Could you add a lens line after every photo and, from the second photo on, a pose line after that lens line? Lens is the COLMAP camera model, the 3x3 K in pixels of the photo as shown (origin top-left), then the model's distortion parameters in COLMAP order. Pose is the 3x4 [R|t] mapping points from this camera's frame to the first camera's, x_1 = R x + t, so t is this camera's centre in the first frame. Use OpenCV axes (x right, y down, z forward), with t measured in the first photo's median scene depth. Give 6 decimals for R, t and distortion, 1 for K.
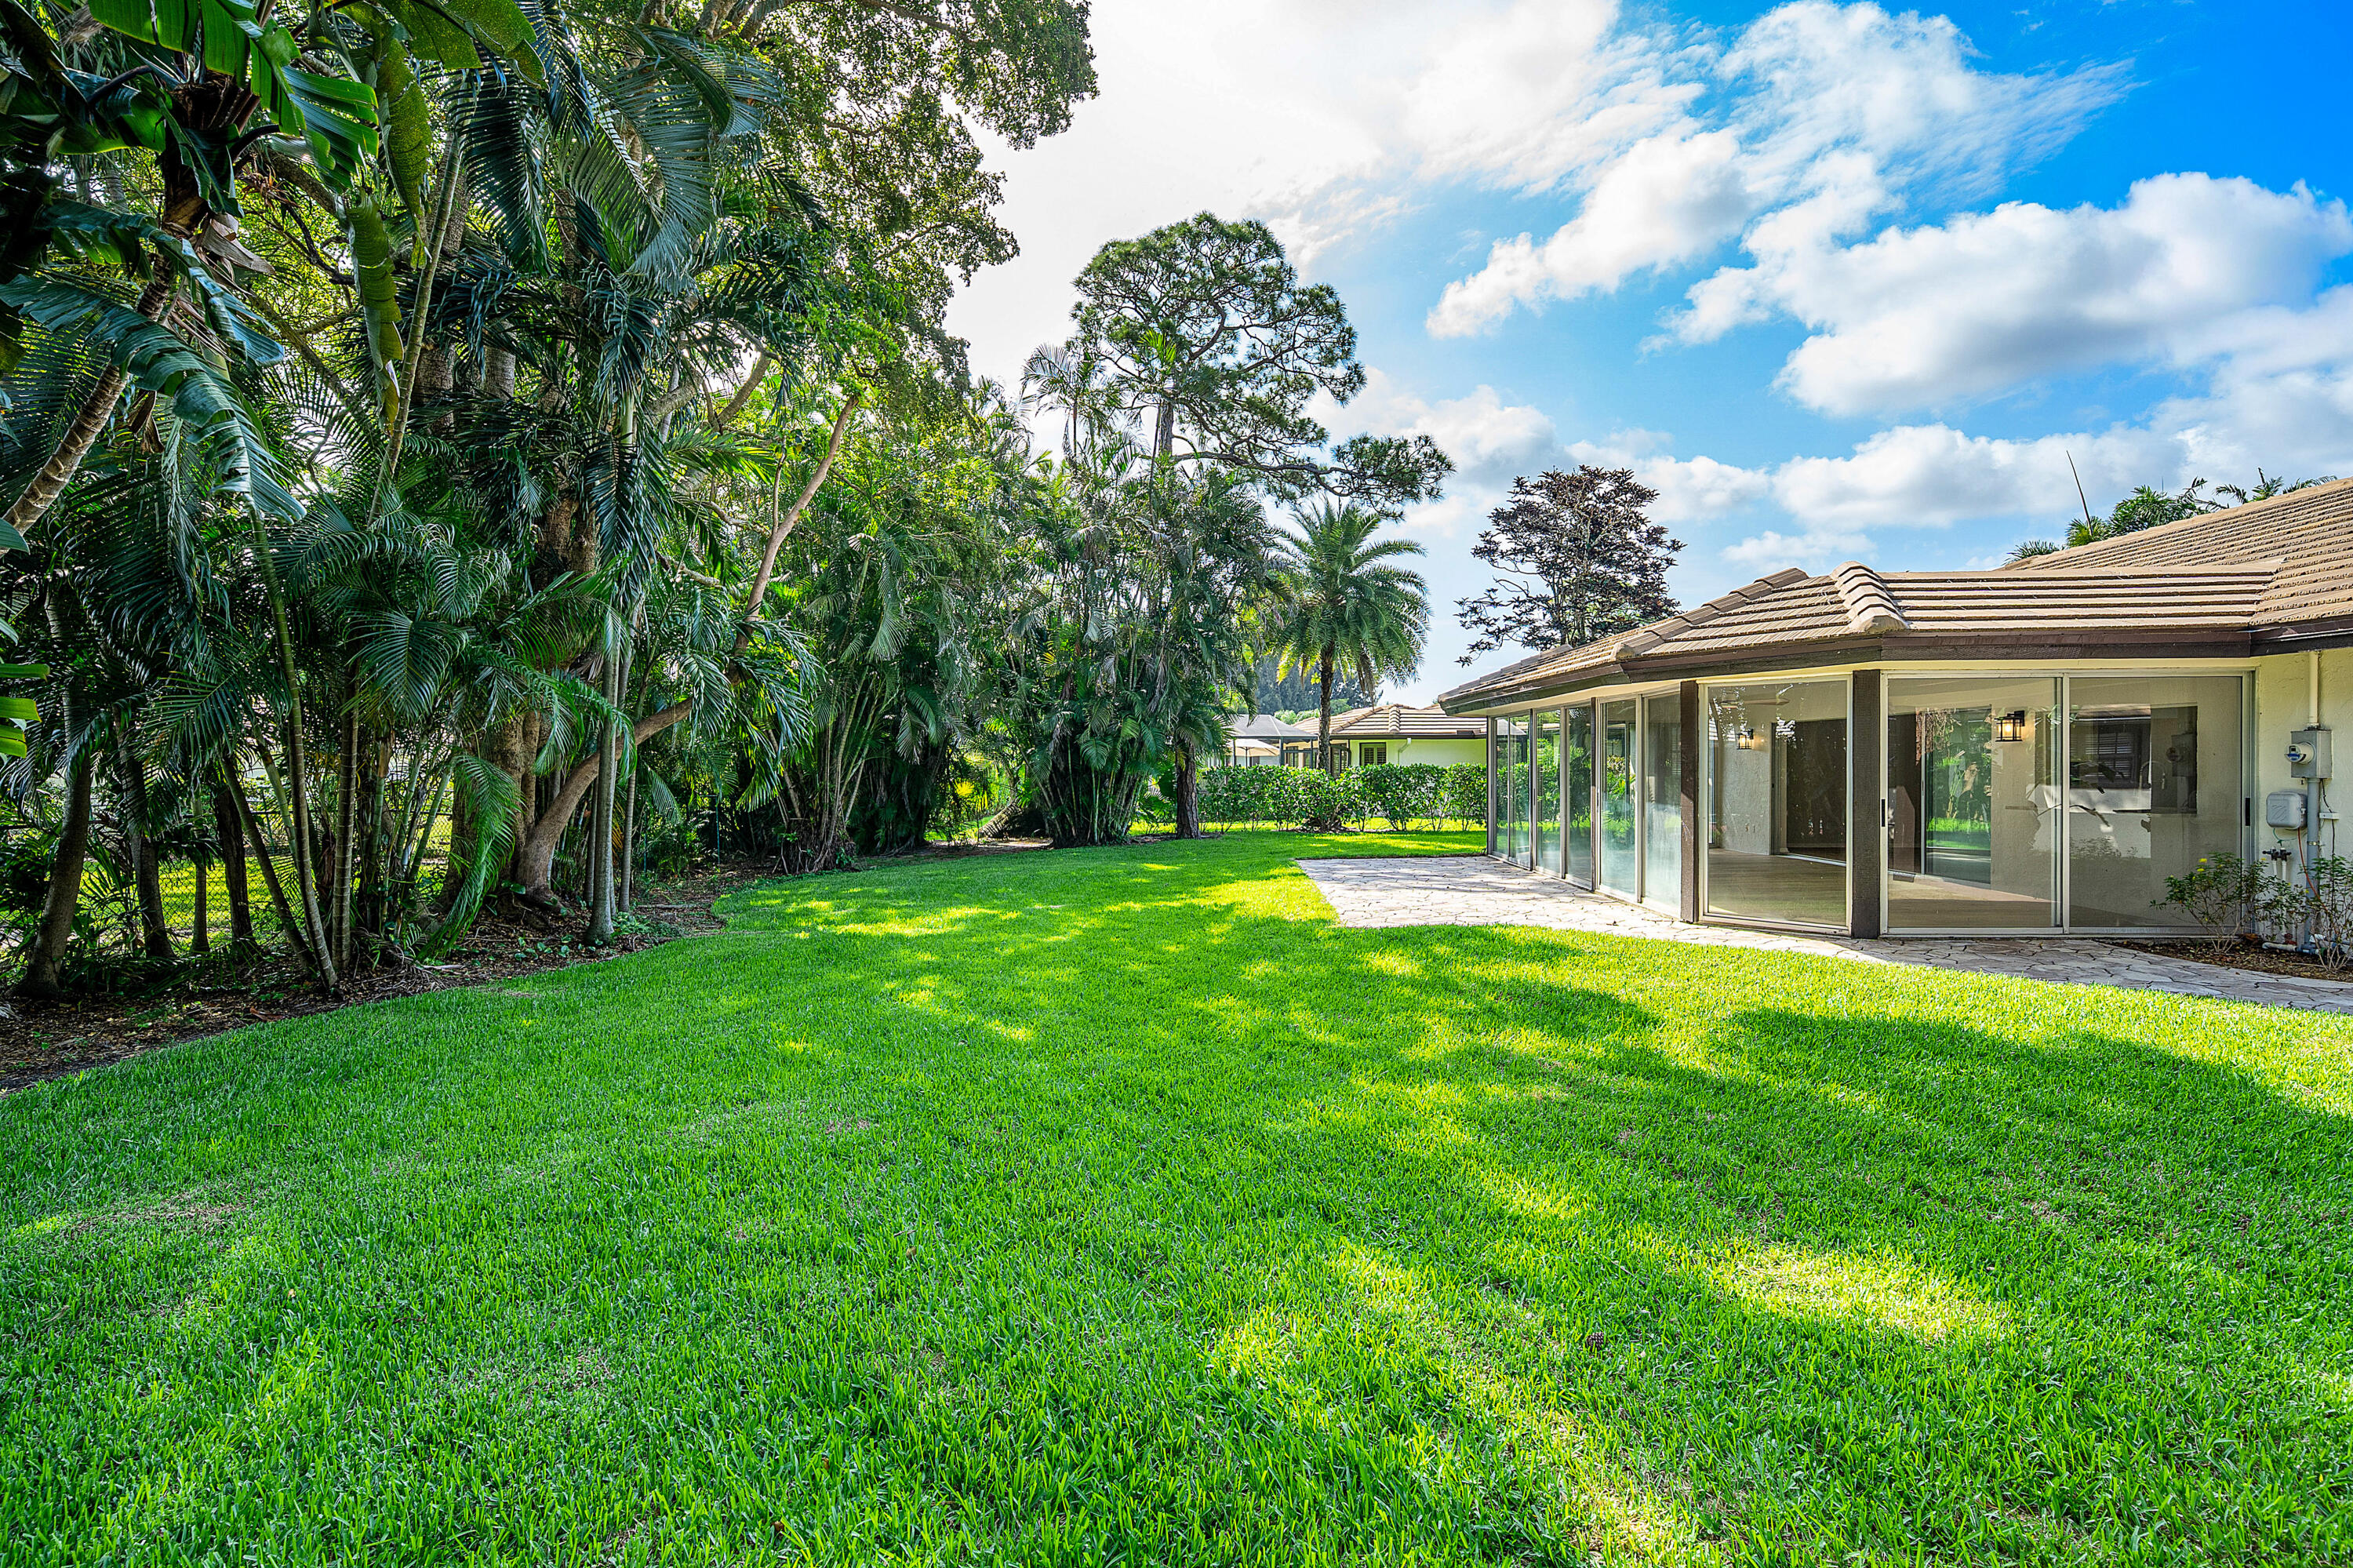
lens RADIAL K [[1114.5, 0, 1175.1], [0, 1114.5, 772.0], [0, 0, 1]] dist [0.037924, 0.000225]
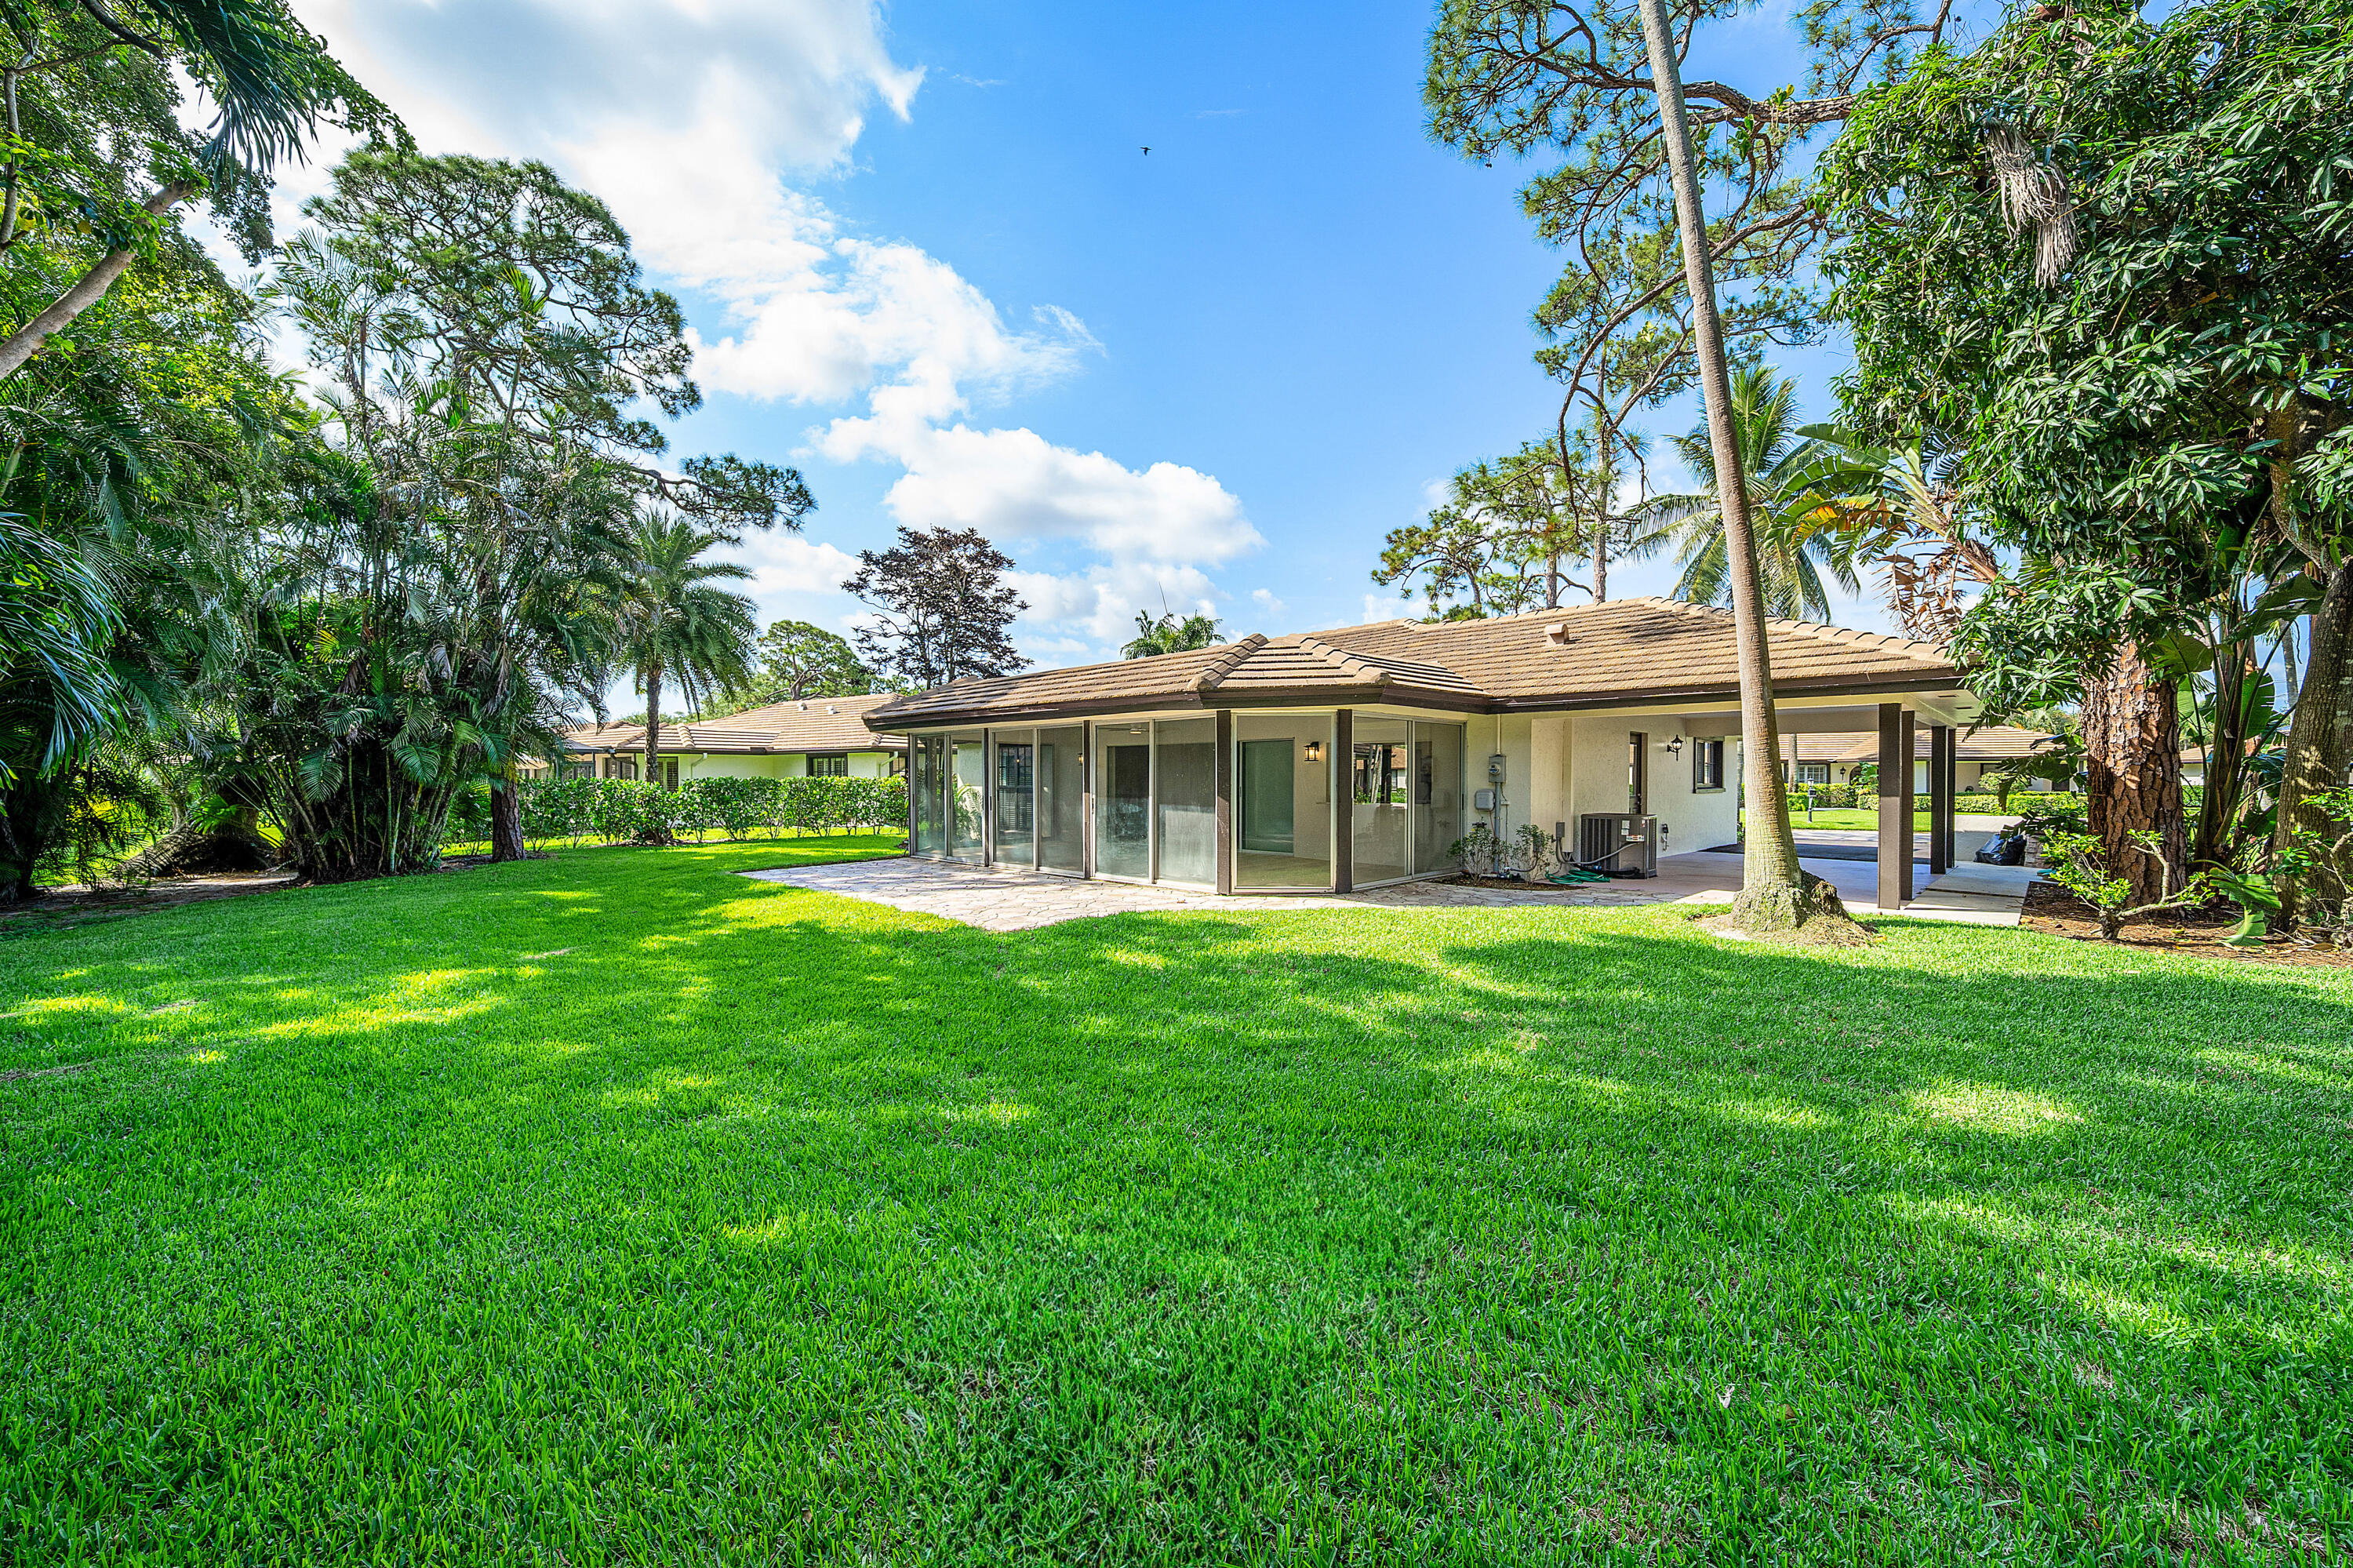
lens RADIAL K [[902.5, 0, 1175.2], [0, 902.5, 796.9], [0, 0, 1]] dist [-0.003084, -0.000677]
pose [[0.696983, -0.014109, 0.716949, -0.133464], [0.004859, 0.999876, 0.014954, 0.001400], [-0.717072, -0.006939, 0.696965, 0.123059]]
